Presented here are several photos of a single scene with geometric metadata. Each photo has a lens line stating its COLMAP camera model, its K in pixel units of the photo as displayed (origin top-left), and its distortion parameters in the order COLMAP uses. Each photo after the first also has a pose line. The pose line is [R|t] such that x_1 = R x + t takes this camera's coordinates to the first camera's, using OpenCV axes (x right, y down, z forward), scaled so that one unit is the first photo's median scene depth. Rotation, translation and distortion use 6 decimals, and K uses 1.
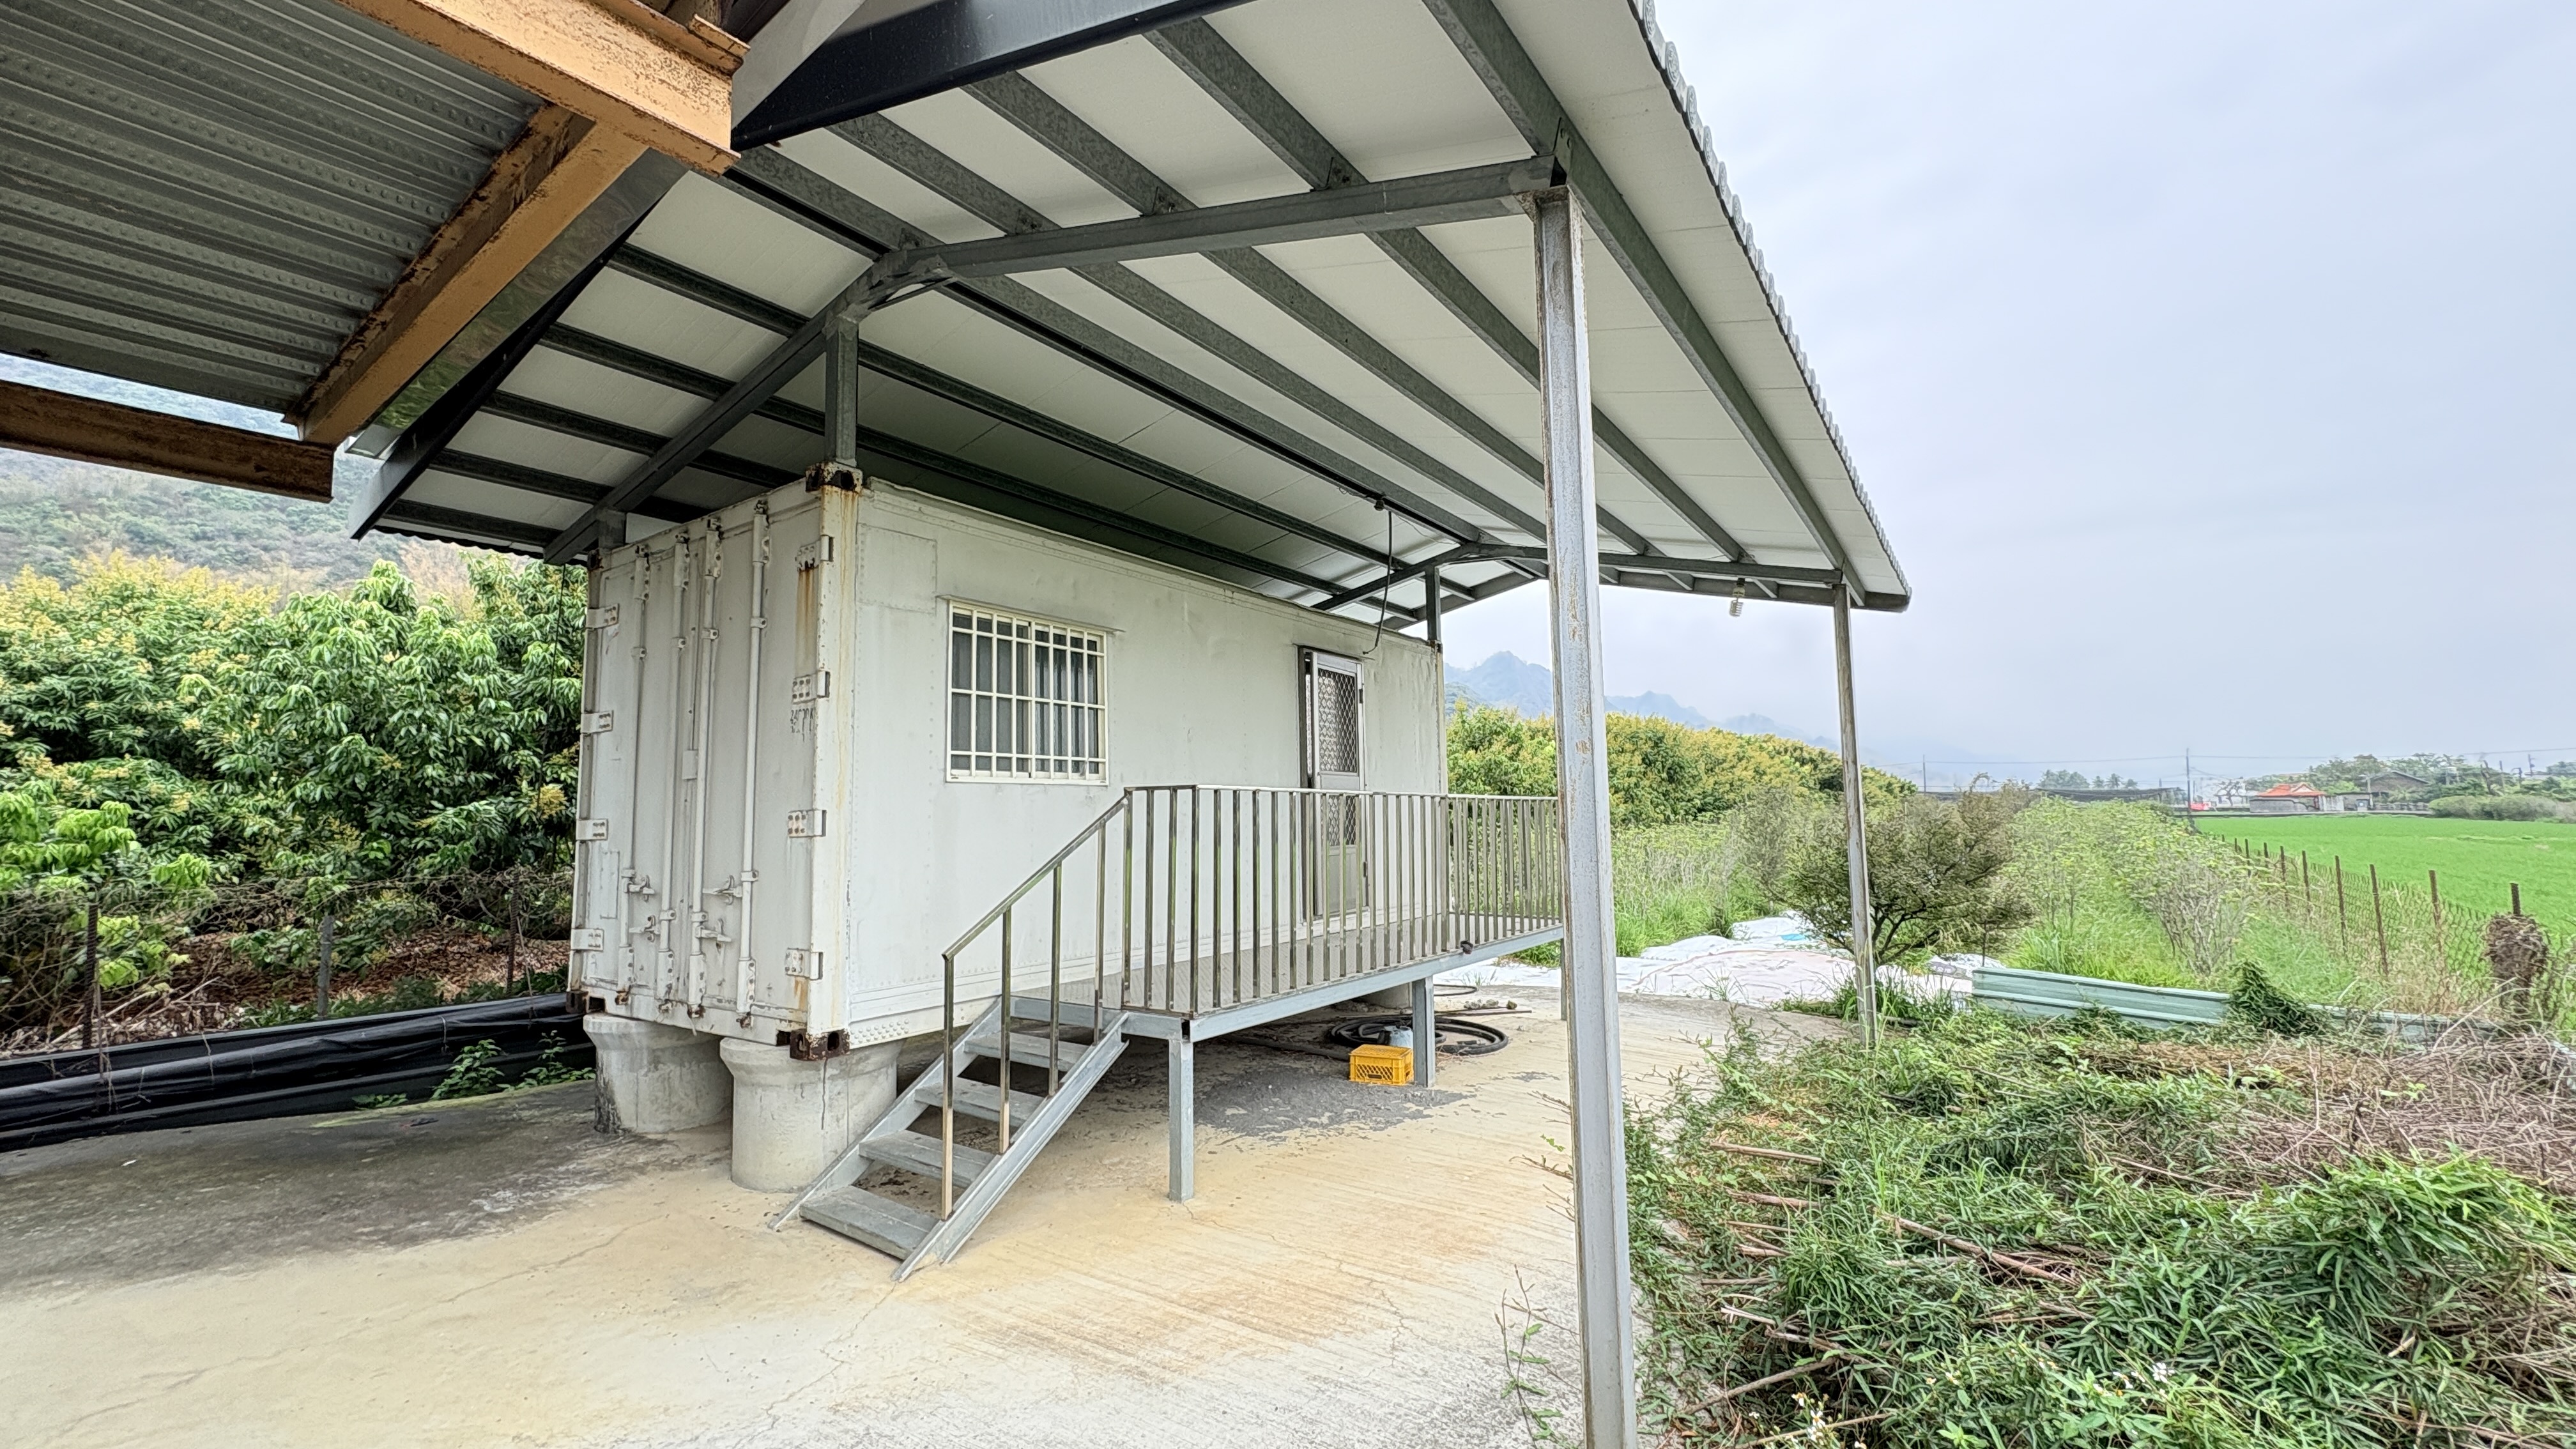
lens RADIAL K [[1026.3, 0, 1293.5], [0, 1026.3, 727.2], [0, 0, 1]] dist [-0.000135, -0.000063]
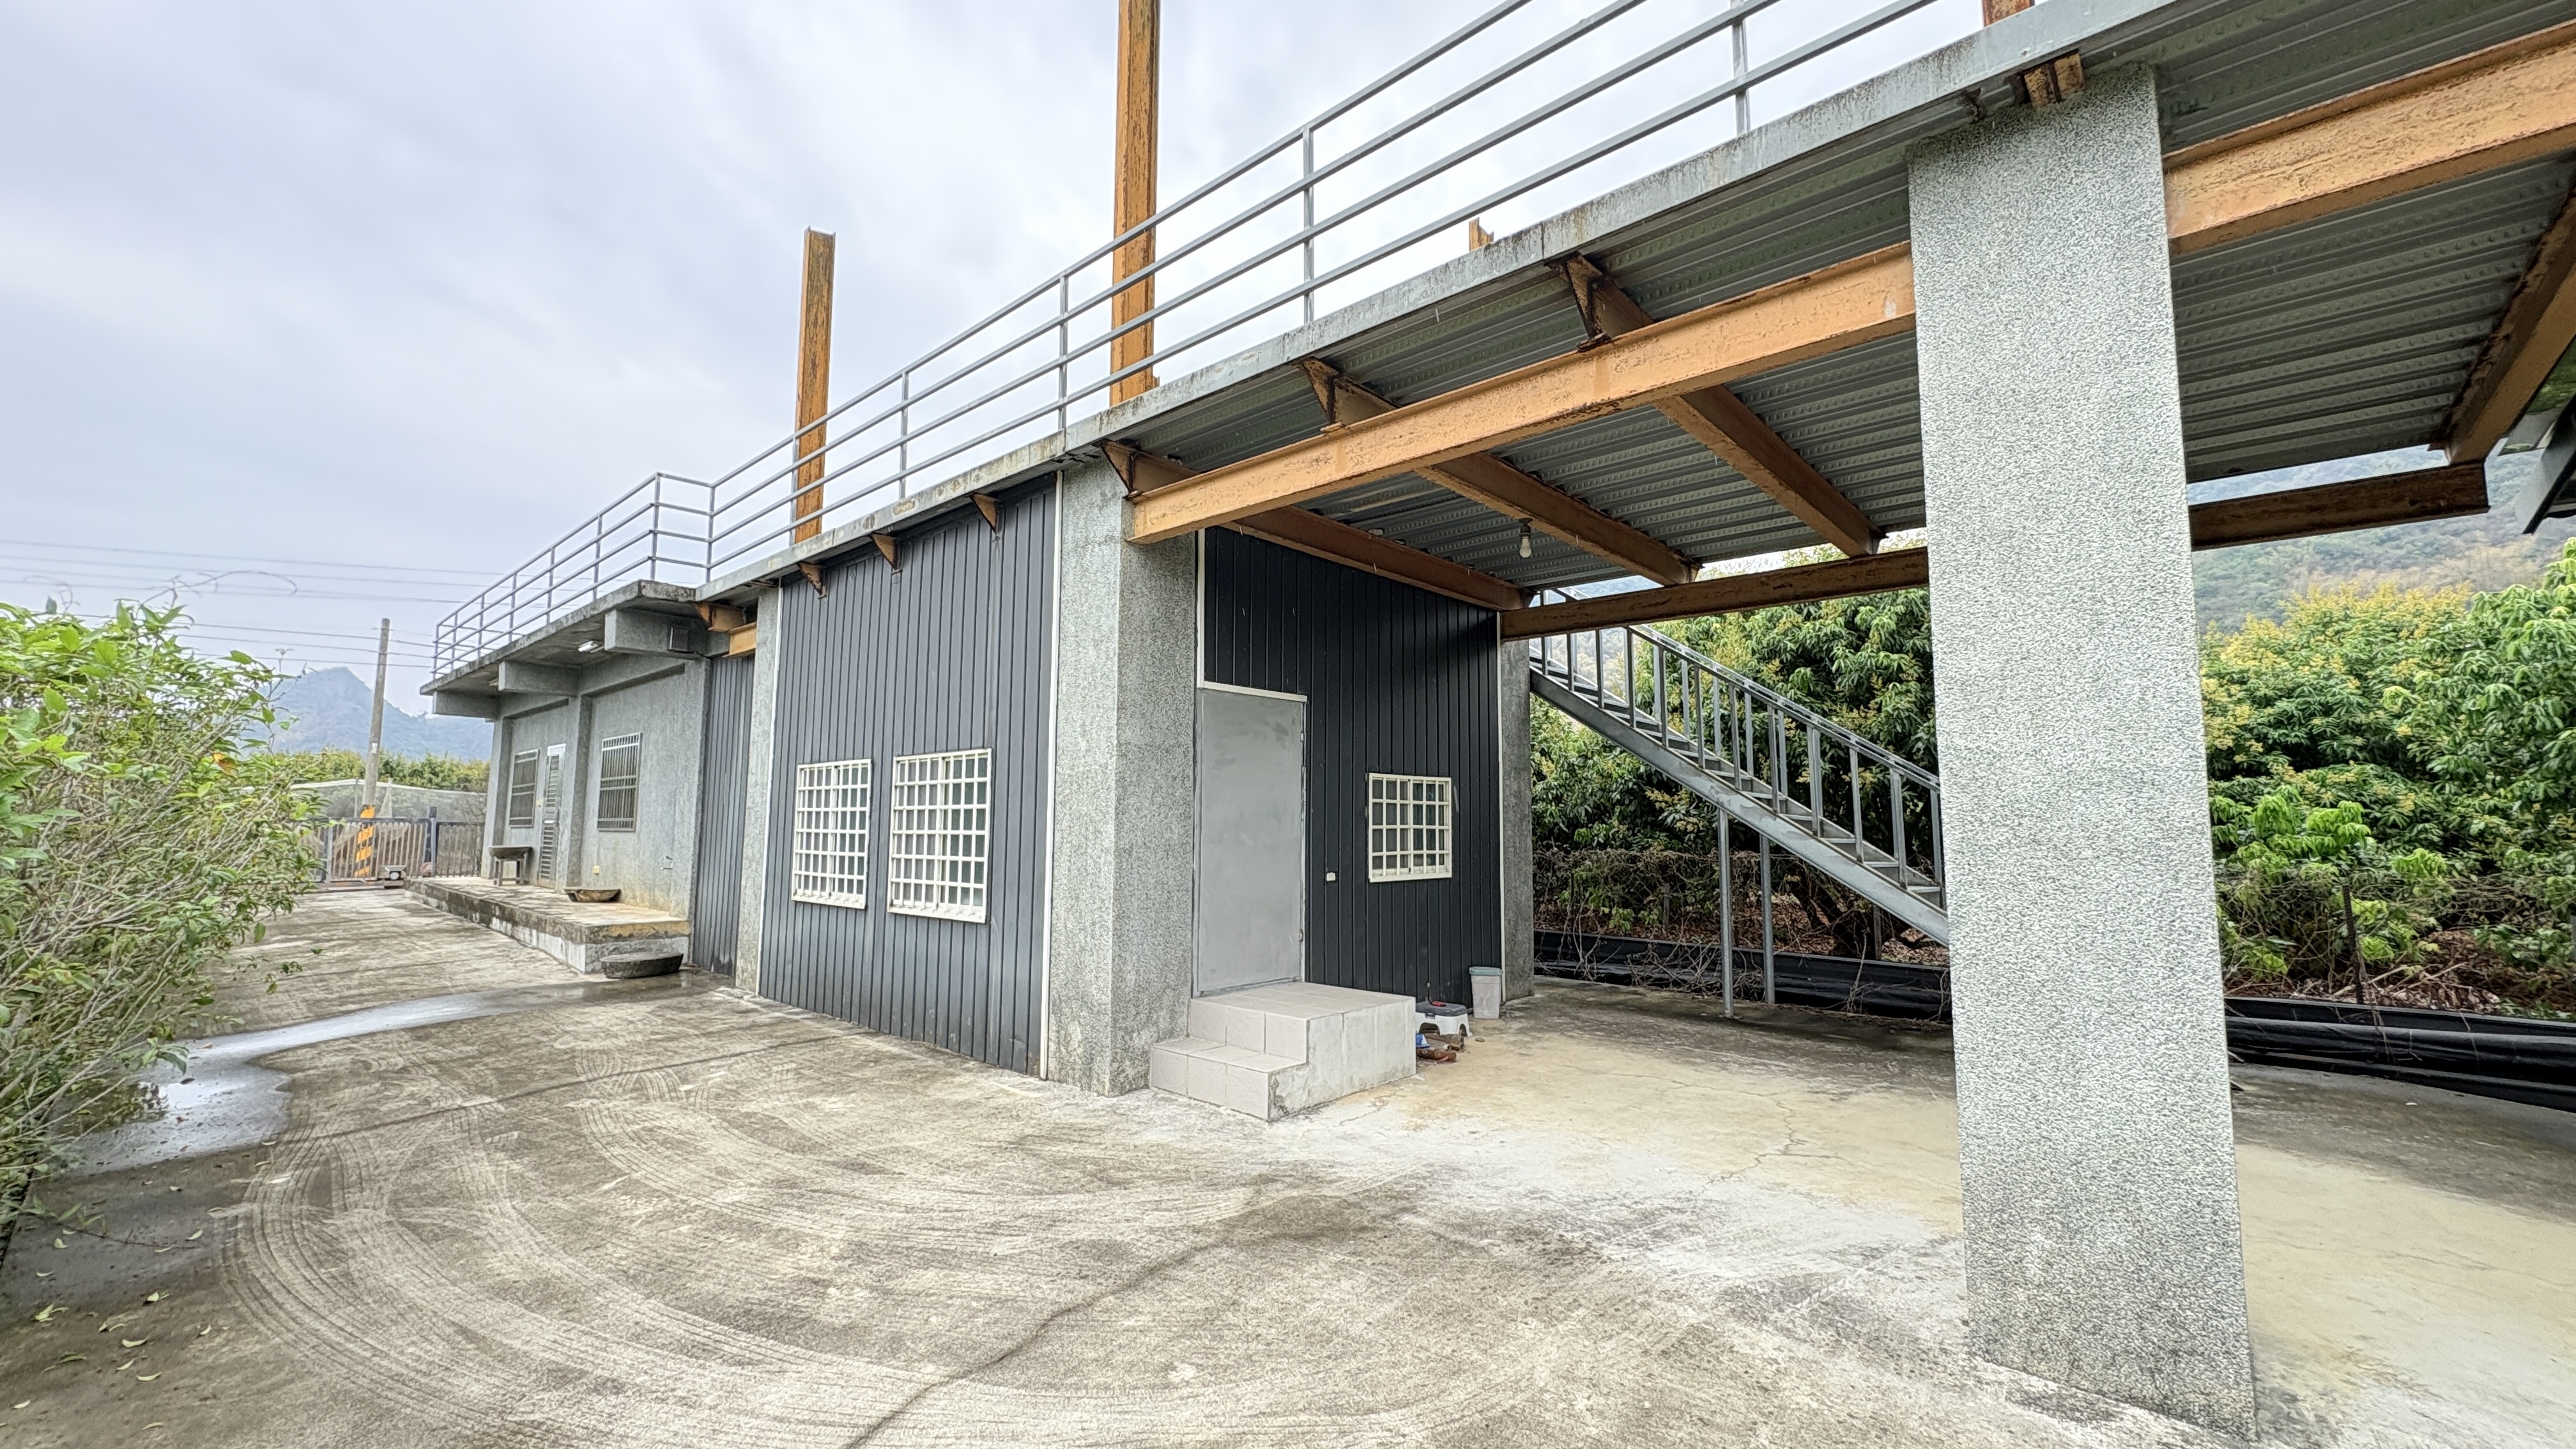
lens RADIAL K [[1026.3, 0, 1286.2], [0, 1026.3, 722.7], [0, 0, 1]] dist [-0.000135, -0.000063]
pose [[-0.085107, -0.087466, -0.992525, 0.128256], [0.079556, 0.992362, -0.094273, -0.002972], [0.993191, -0.086985, -0.077499, -0.108017]]
